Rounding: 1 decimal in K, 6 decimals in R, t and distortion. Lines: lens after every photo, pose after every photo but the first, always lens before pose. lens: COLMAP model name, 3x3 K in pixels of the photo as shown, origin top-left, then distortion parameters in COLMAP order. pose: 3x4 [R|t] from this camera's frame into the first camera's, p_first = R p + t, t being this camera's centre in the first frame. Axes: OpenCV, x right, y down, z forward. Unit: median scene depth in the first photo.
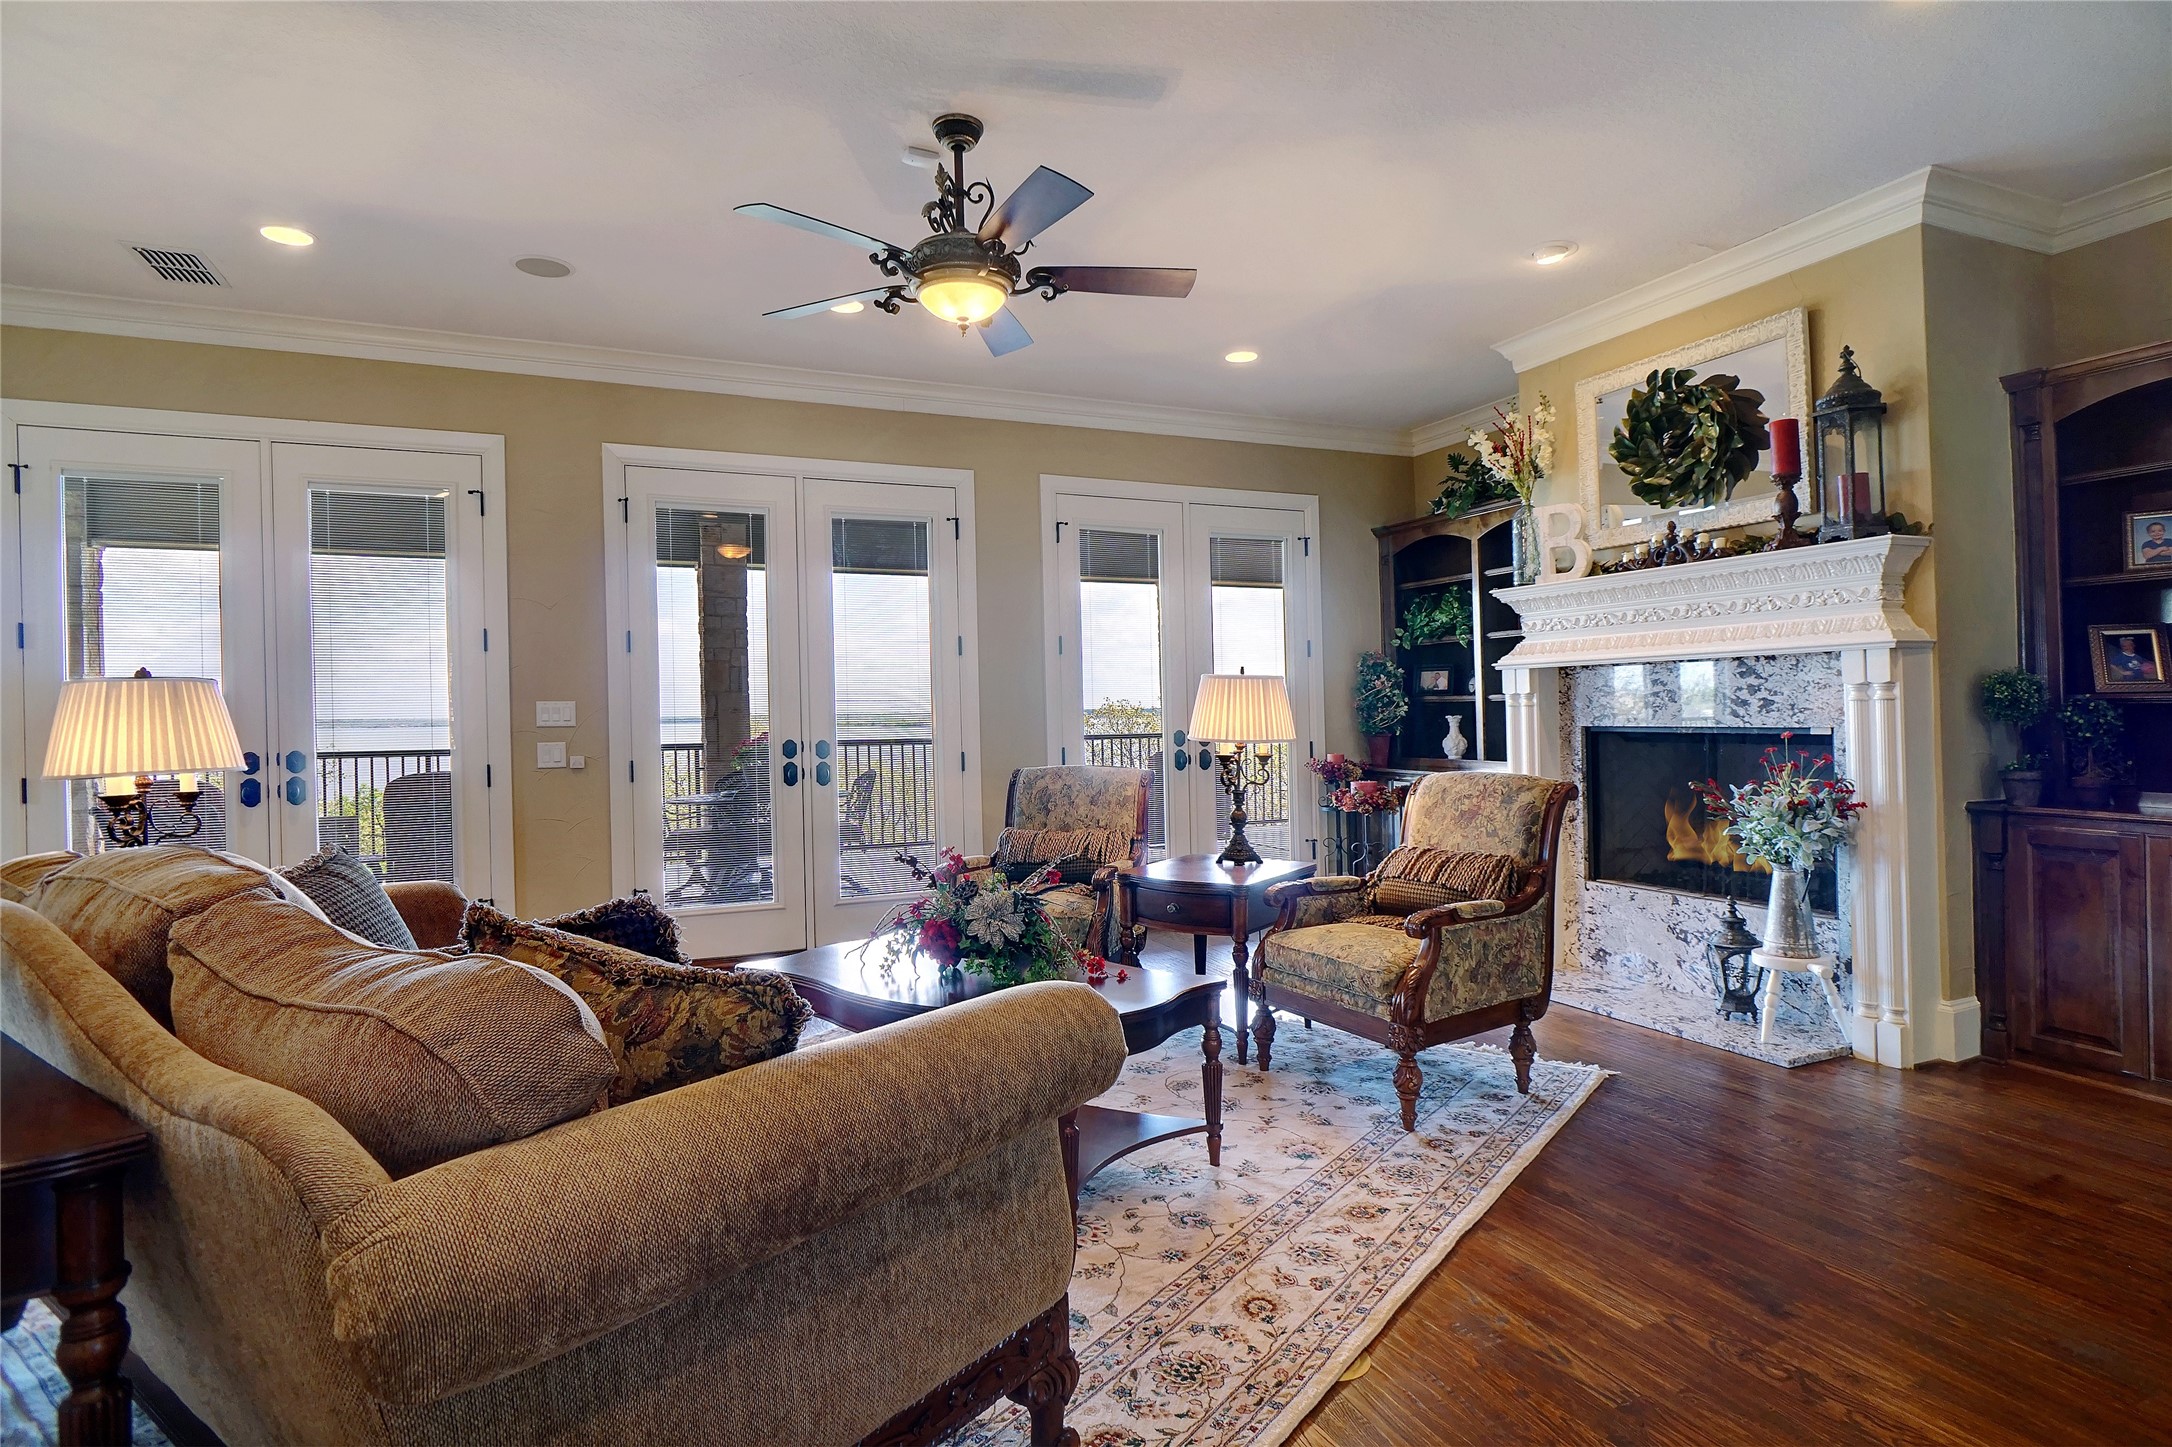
lens RADIAL K [[1162.3, 0, 1100.8], [0, 1162.3, 705.4], [0, 0, 1]] dist [-0.007200, 0.003627]
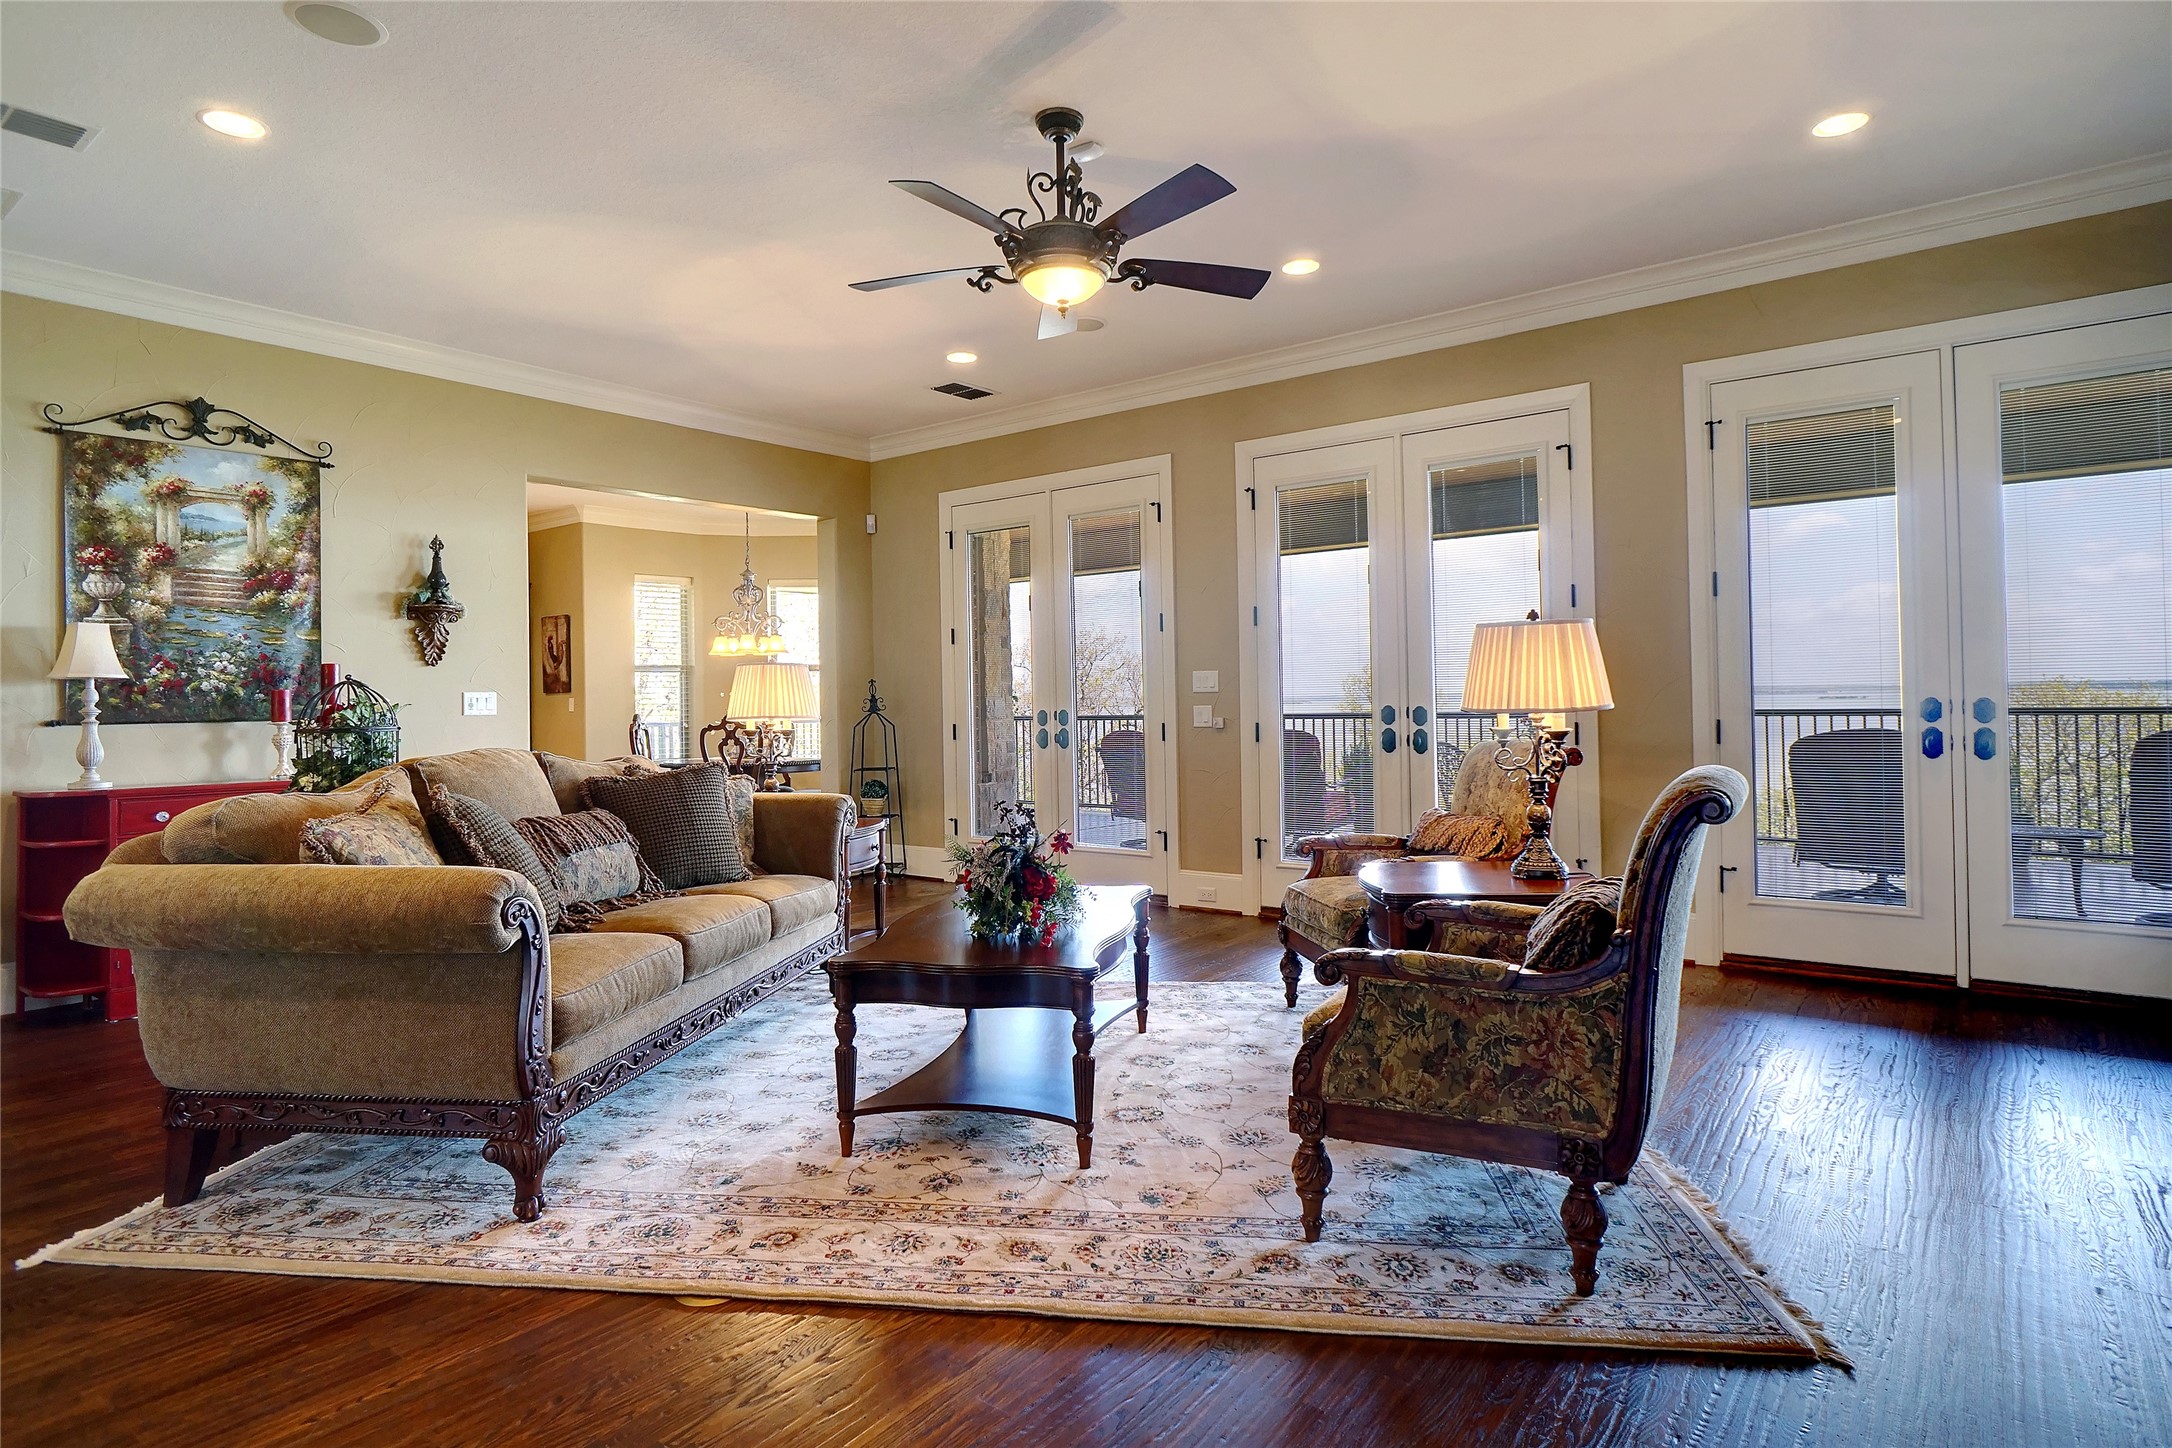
lens RADIAL K [[1162.3, 0, 1128.2], [0, 1162.3, 690.1], [0, 0, 1]] dist [-0.007200, 0.003627]
pose [[0.490948, 0.014681, -0.871065, 0.724269], [0.016172, 0.999532, 0.025961, -0.021810], [0.871039, -0.026832, 0.490481, 0.427942]]
